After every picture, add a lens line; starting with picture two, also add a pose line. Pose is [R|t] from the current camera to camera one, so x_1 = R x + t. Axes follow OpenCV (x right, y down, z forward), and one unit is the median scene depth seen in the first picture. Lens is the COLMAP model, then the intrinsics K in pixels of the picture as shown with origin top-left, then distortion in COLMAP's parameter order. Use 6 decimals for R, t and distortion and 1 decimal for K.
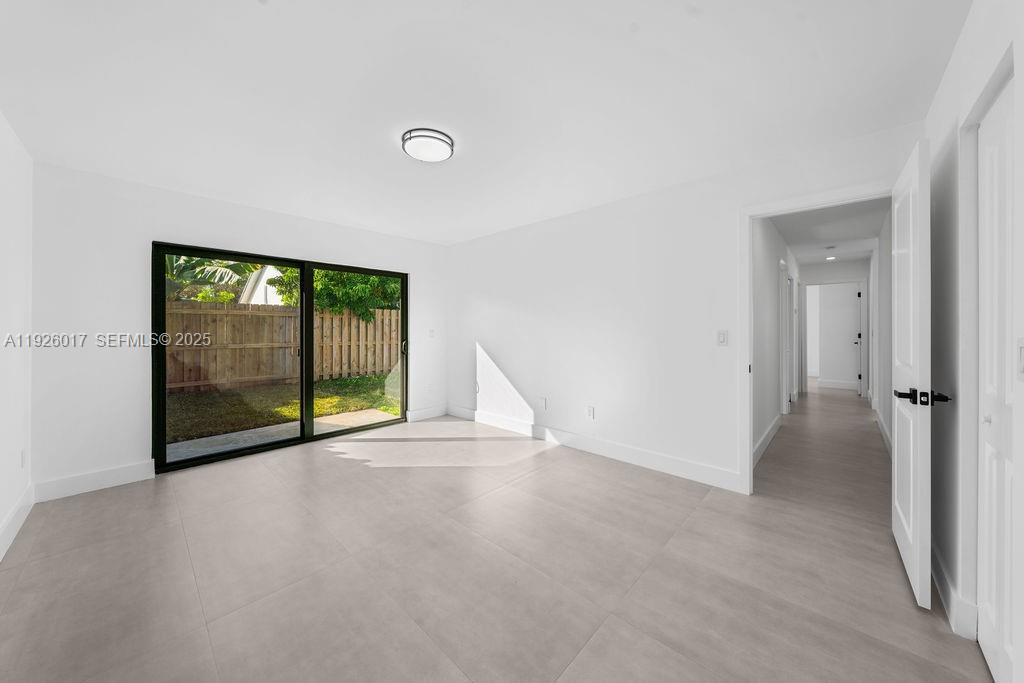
lens RADIAL K [[352.1, 0, 520.5], [0, 352.1, 326.3], [0, 0, 1]] dist [-0.002390, -0.000098]
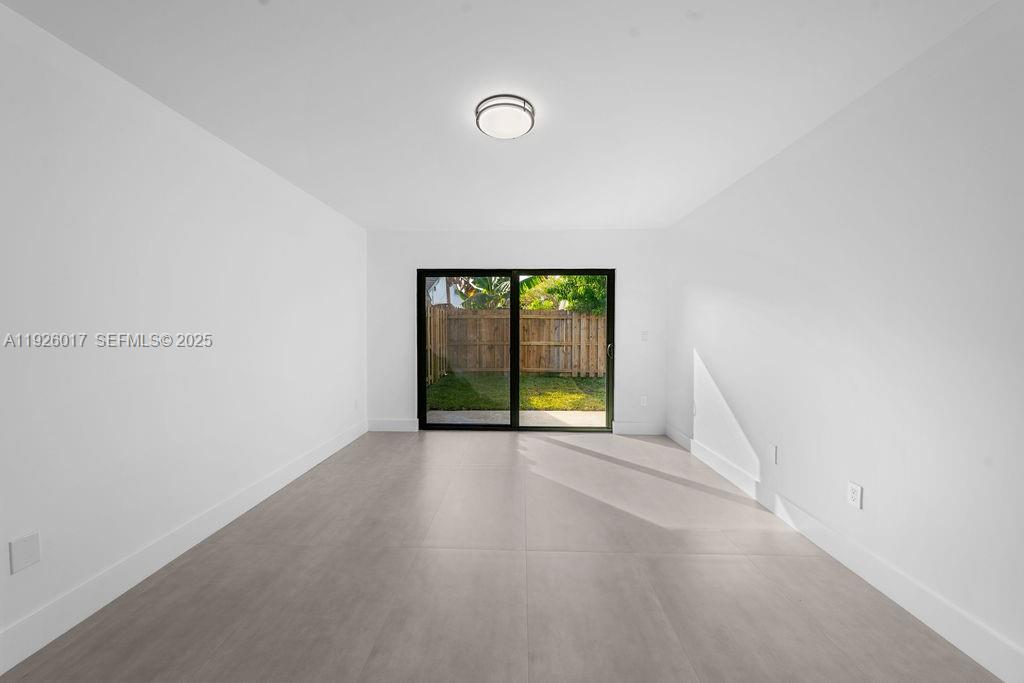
lens RADIAL K [[352.1, 0, 465.9], [0, 352.1, 331.4], [0, 0, 1]] dist [-0.002390, -0.000098]
pose [[0.642746, 0.006101, -0.766055, 0.142690], [0.003408, 0.999936, 0.010823, -0.000187], [0.766072, -0.009568, 0.642683, 0.154522]]
